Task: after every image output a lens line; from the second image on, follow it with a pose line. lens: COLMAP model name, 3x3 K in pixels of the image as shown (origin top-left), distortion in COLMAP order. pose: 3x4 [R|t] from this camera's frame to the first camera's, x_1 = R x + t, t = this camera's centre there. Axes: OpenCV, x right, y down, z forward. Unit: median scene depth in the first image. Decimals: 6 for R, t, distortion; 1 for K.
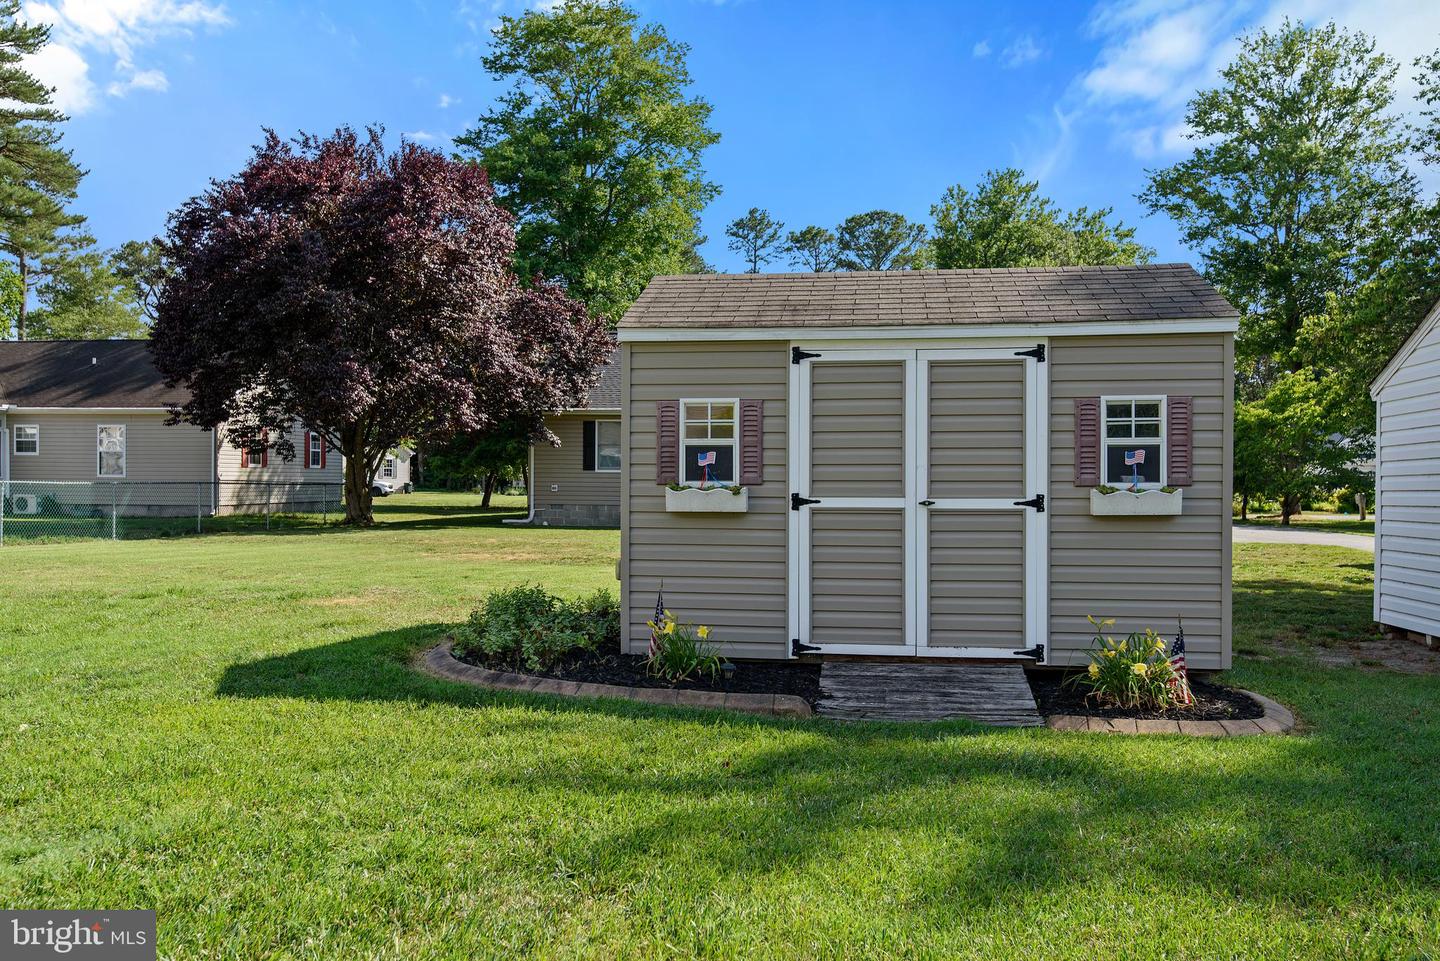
lens RADIAL K [[1188.8, 0, 720.0], [0, 1188.8, 480.5], [0, 0, 1]] dist [-0.008517, -0.007243]
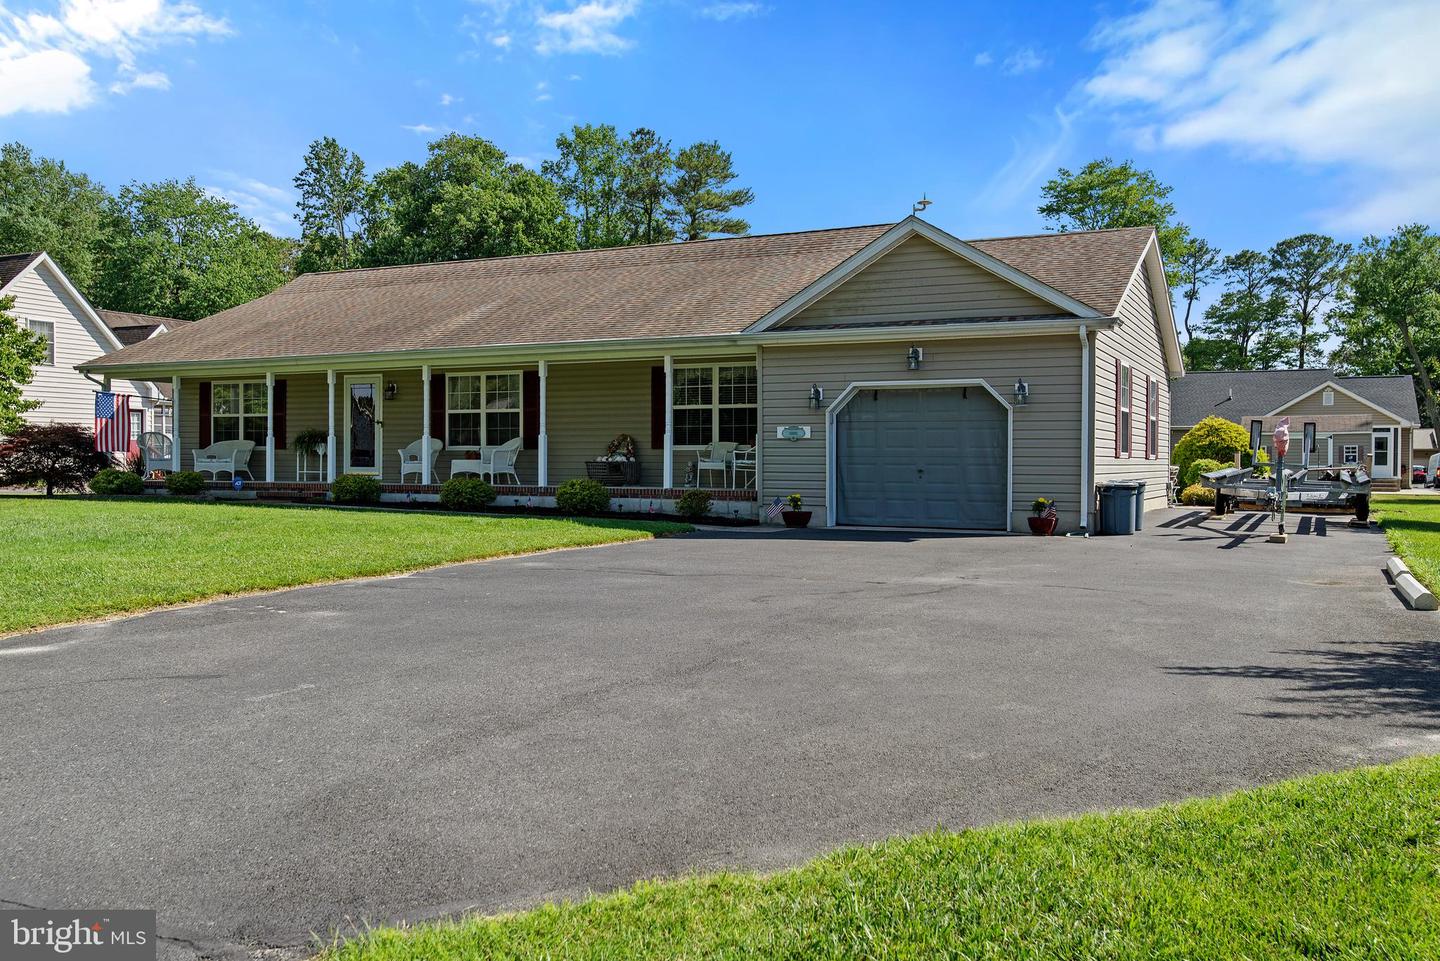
lens RADIAL K [[1188.8, 0, 720.0], [0, 1188.8, 480.5], [0, 0, 1]] dist [-0.008517, -0.007243]
pose [[0.945888, 0.000234, -0.324494, -0.034855], [0.003264, 0.999942, 0.010235, 0.001202], [0.324478, -0.010740, 0.945832, -0.290716]]
